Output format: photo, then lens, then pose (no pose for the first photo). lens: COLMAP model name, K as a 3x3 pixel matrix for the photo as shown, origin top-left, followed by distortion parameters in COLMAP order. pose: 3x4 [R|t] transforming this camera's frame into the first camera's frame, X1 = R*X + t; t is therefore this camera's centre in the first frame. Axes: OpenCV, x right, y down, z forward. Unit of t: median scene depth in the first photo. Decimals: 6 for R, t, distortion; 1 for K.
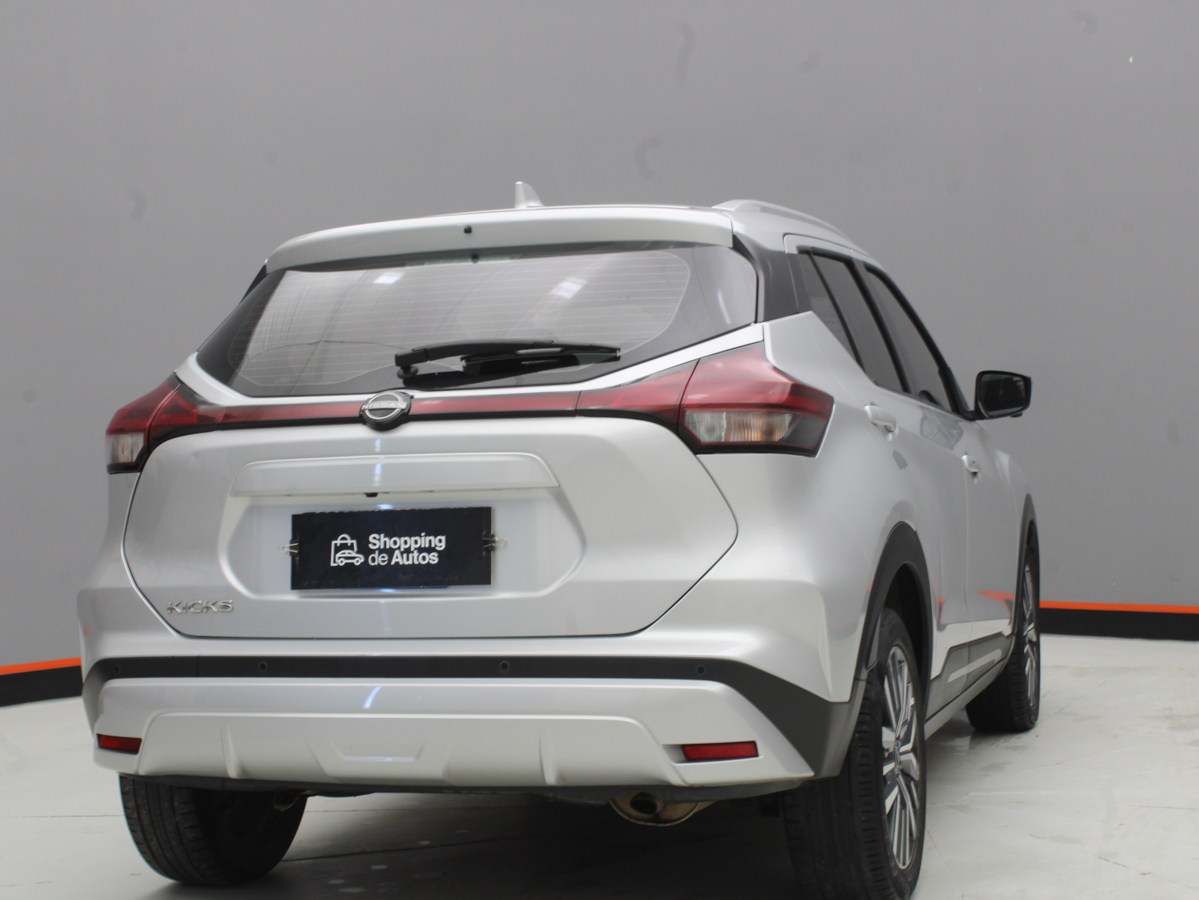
lens RADIAL K [[2134.2, 0, 599.5], [0, 2134.2, 450.0], [0, 0, 1]] dist [-0.091973, 0.005199]
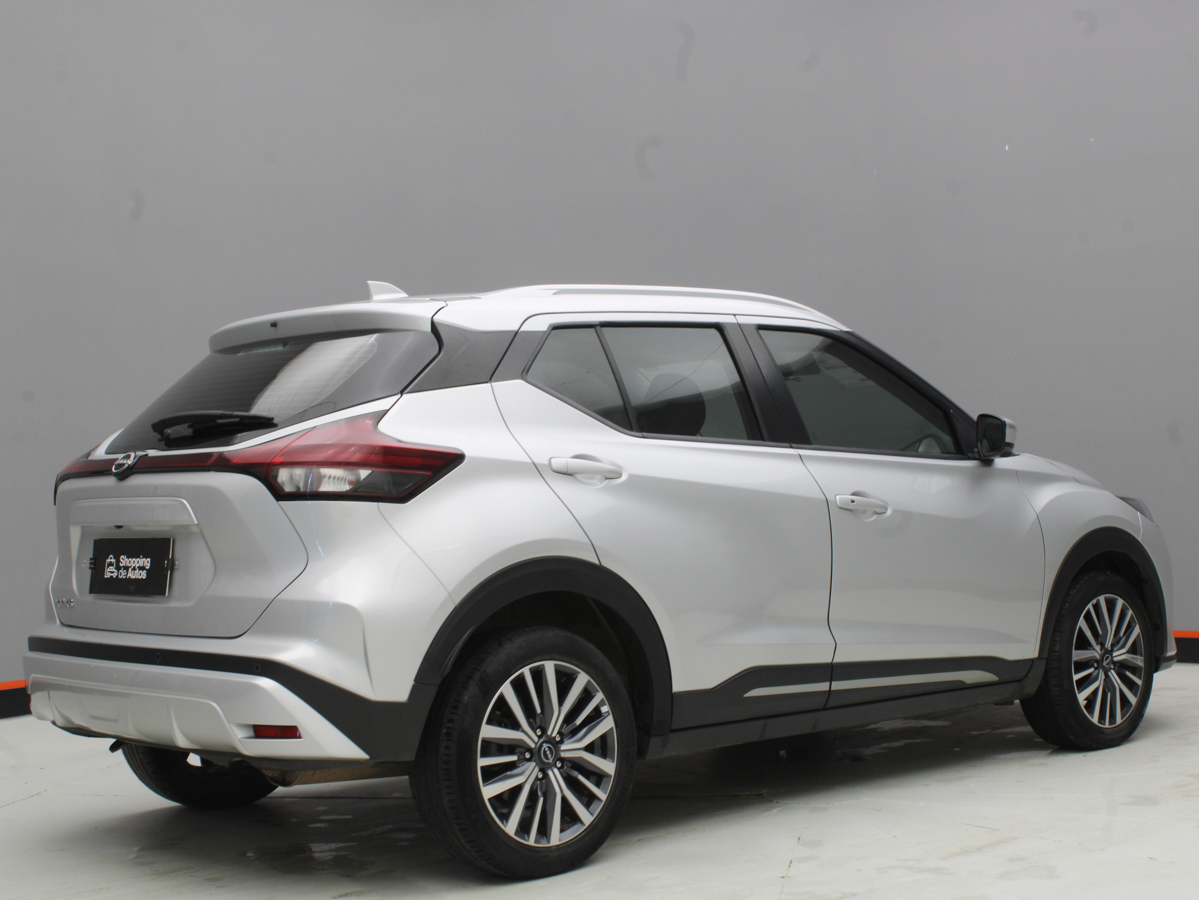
lens RADIAL K [[1884.2, 0, 599.5], [0, 1884.2, 450.0], [0, 0, 1]] dist [-0.048151, -0.032241]
pose [[0.865399, -0.000655, -0.501083, 0.764798], [-0.000862, 0.999996, -0.002796, -0.025240], [0.501083, 0.002851, 0.865395, 0.108969]]
